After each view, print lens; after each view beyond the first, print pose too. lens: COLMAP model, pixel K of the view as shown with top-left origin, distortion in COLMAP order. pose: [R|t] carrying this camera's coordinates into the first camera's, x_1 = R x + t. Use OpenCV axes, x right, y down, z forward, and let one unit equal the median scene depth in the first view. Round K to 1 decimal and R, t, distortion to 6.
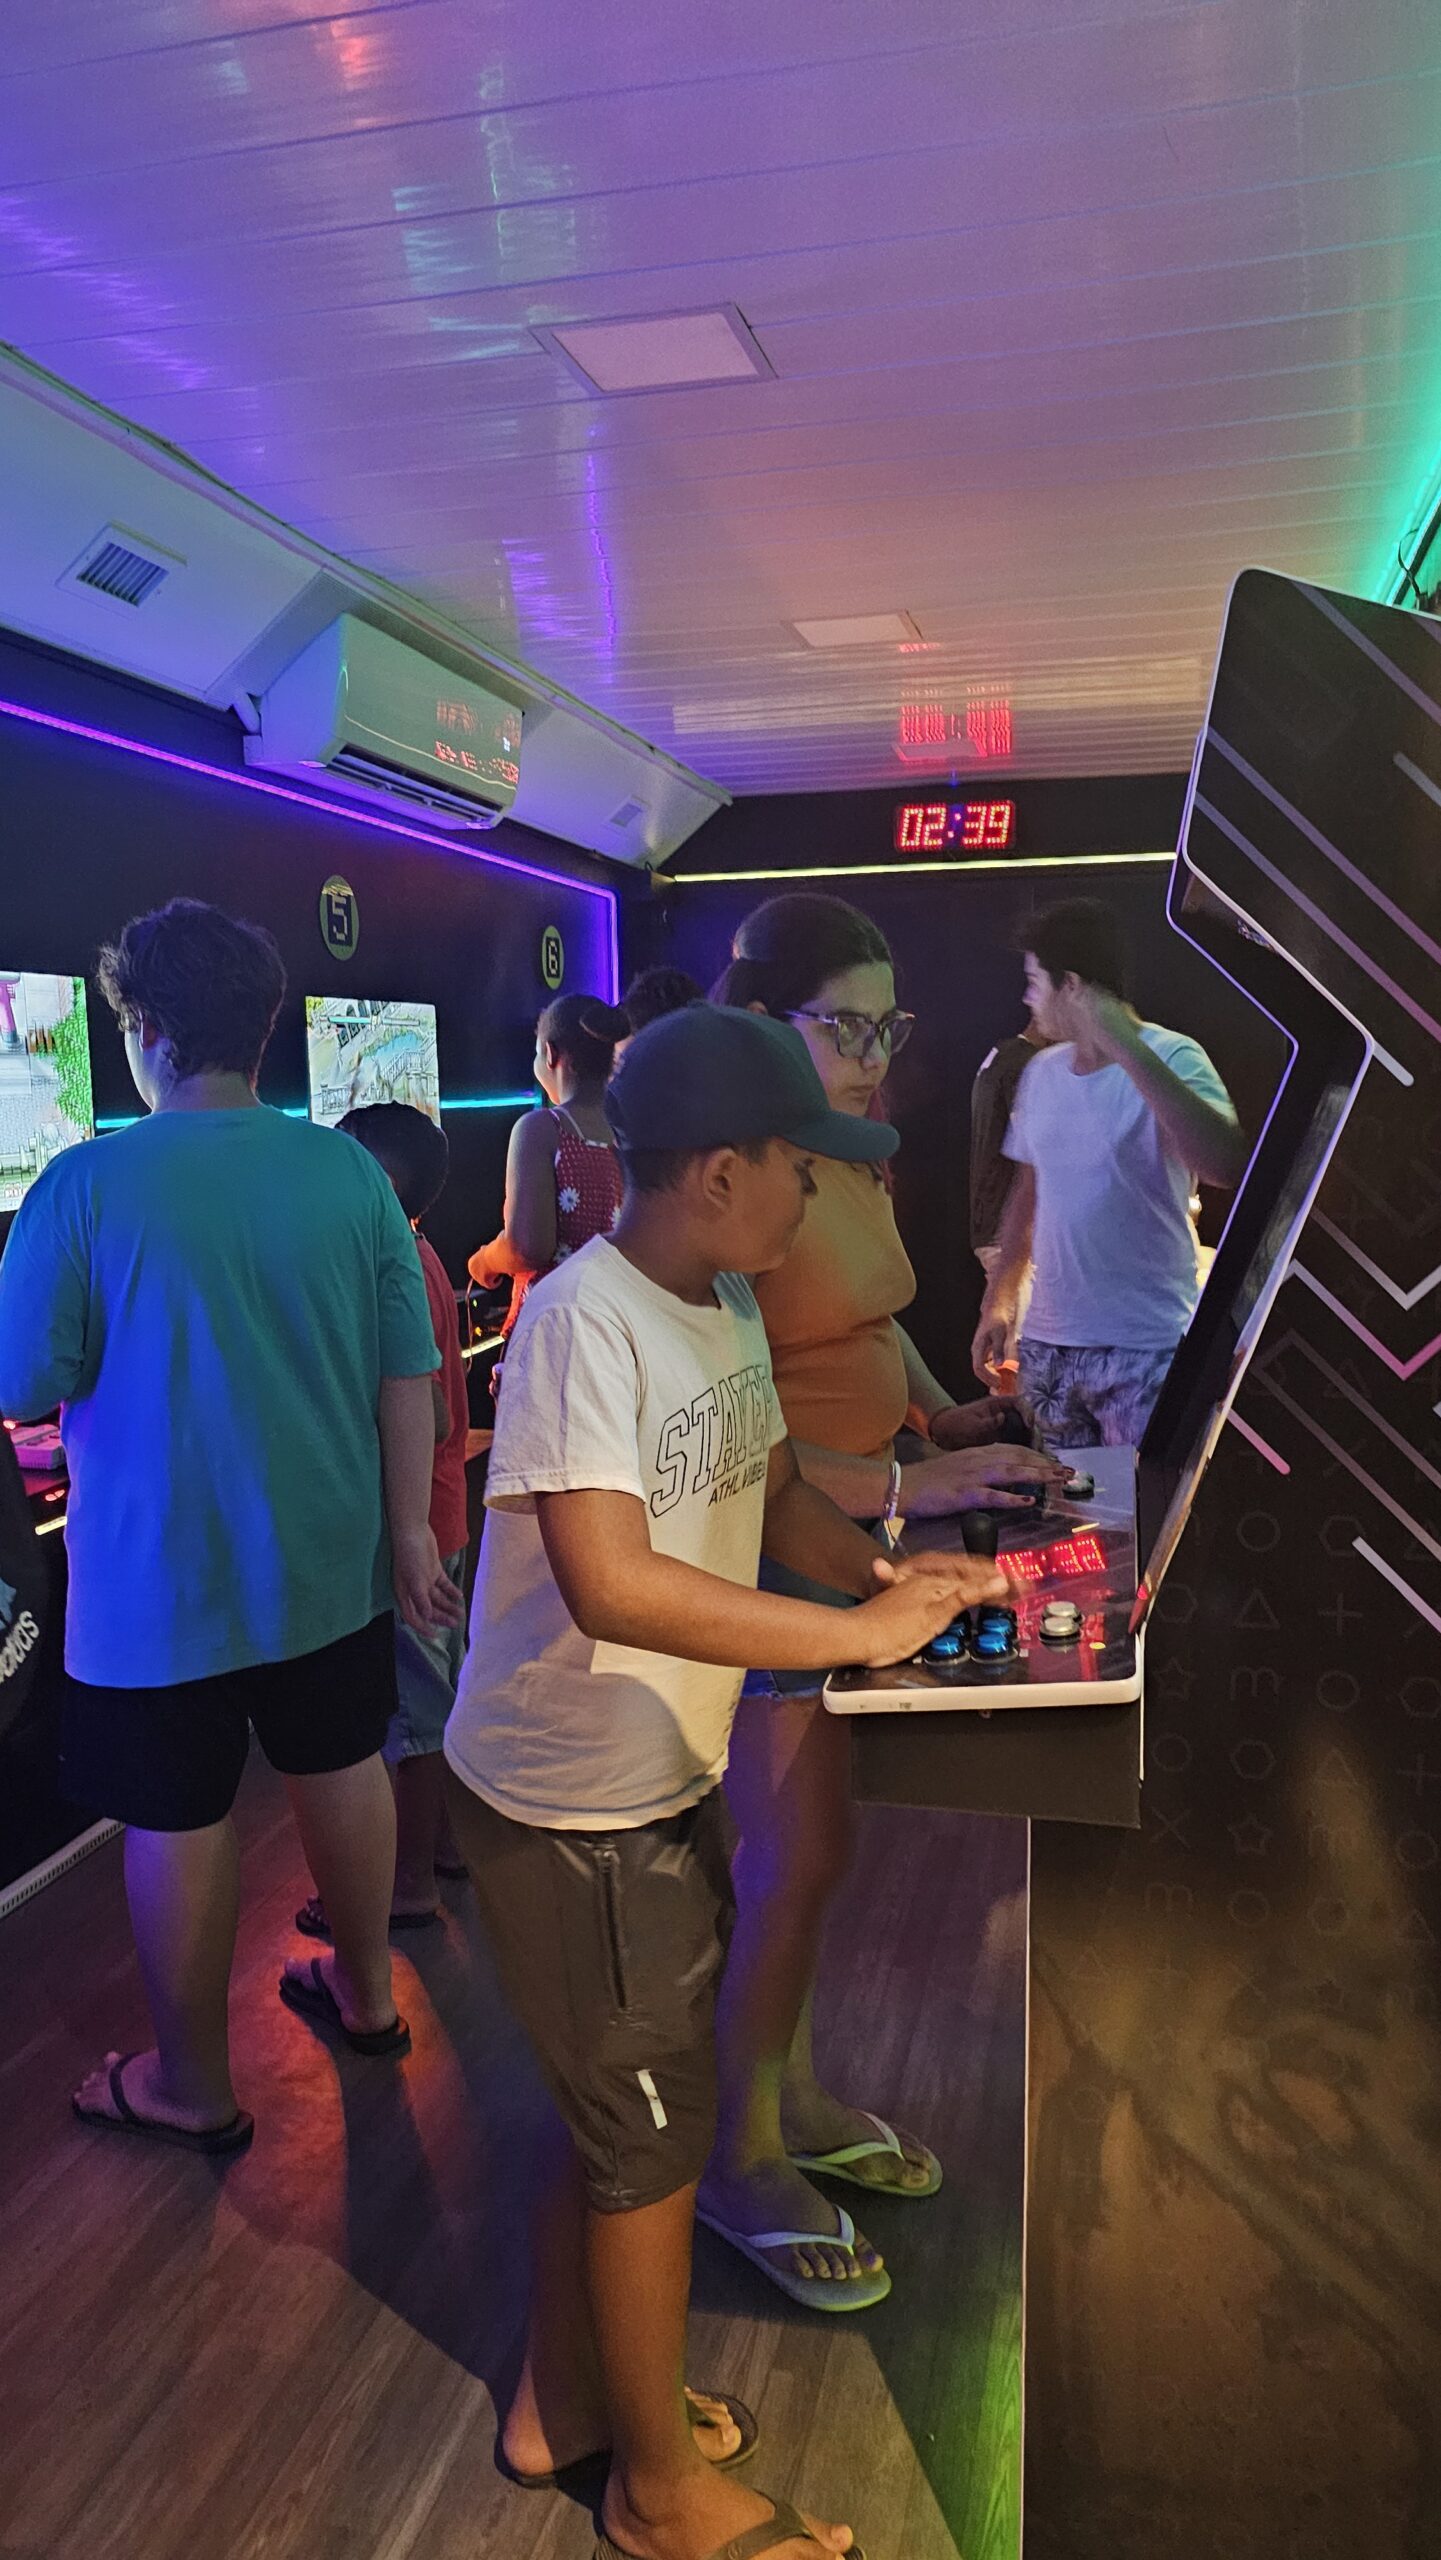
lens RADIAL K [[1809.7, 0, 695.8], [0, 1809.7, 1293.3], [0, 0, 1]] dist [0.055650, -0.041449]
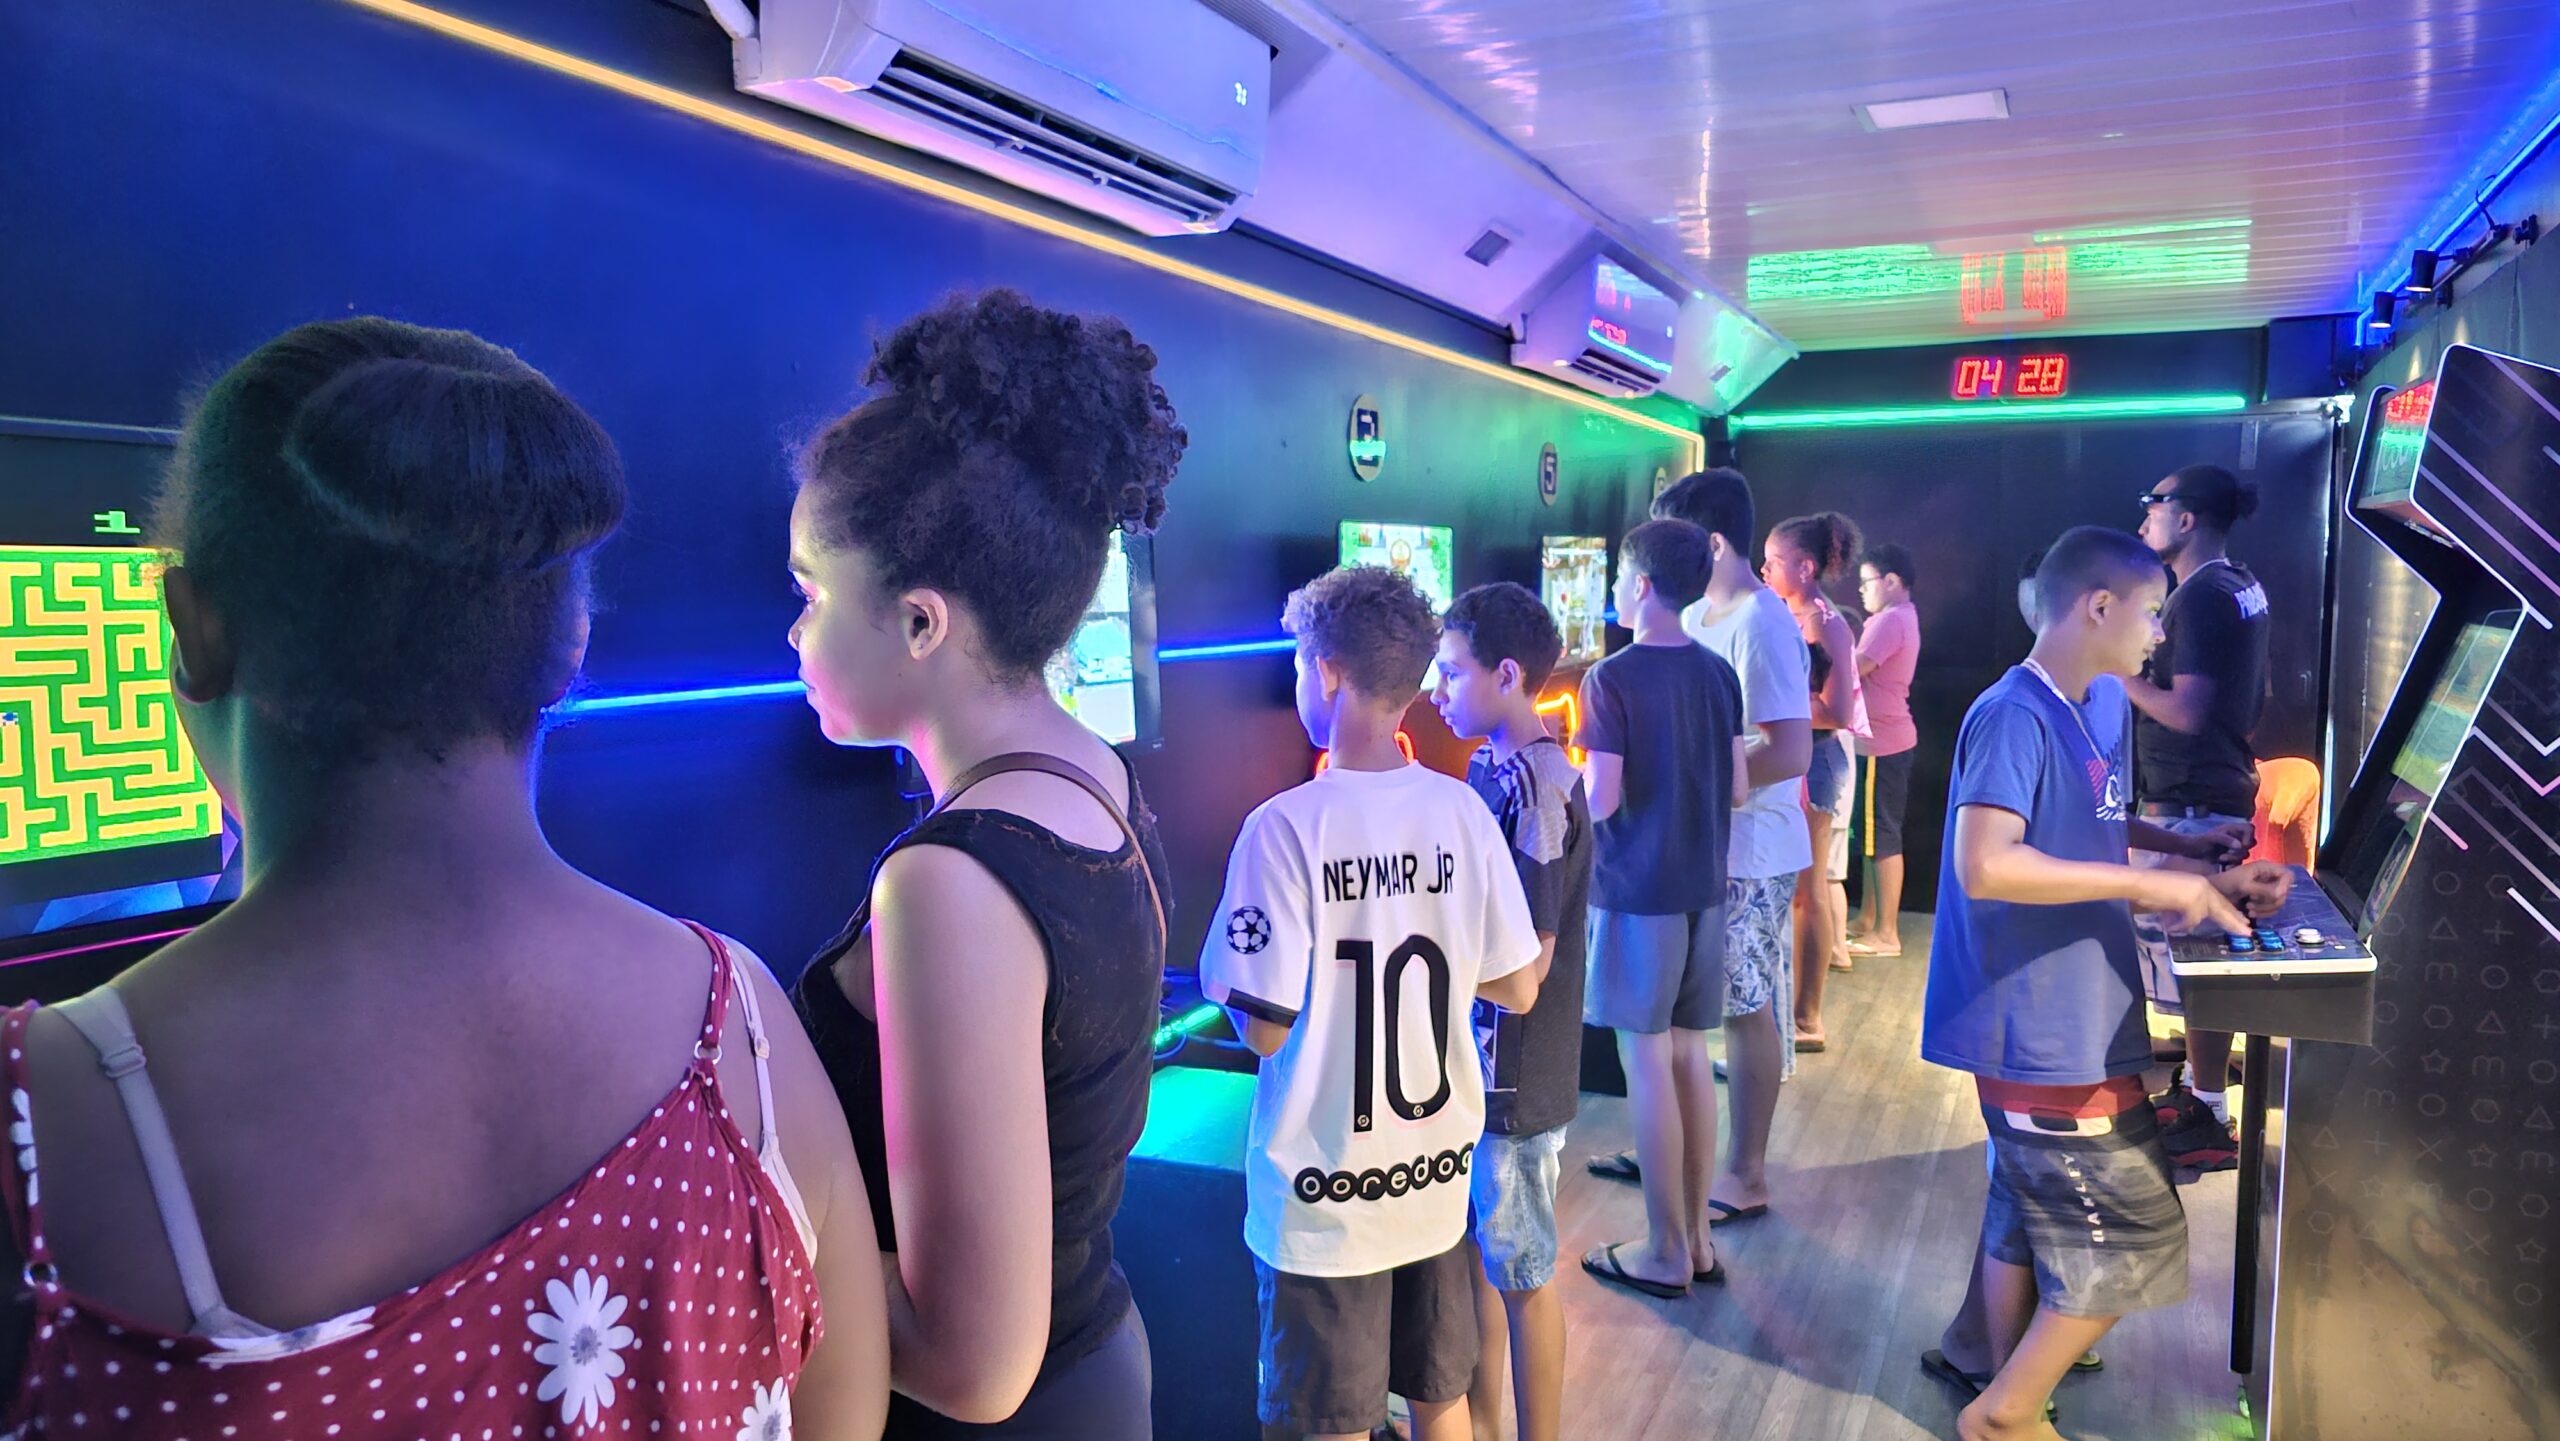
lens RADIAL K [[1809.7, 0, 1267.1], [0, 1809.7, 737.6], [0, 0, 1]] dist [0.055650, -0.041449]
pose [[0.984042, 0.027903, -0.175736, -0.466085], [-0.033322, 0.999054, -0.027956, 0.074565], [0.174789, 0.033366, 0.984040, -0.876259]]
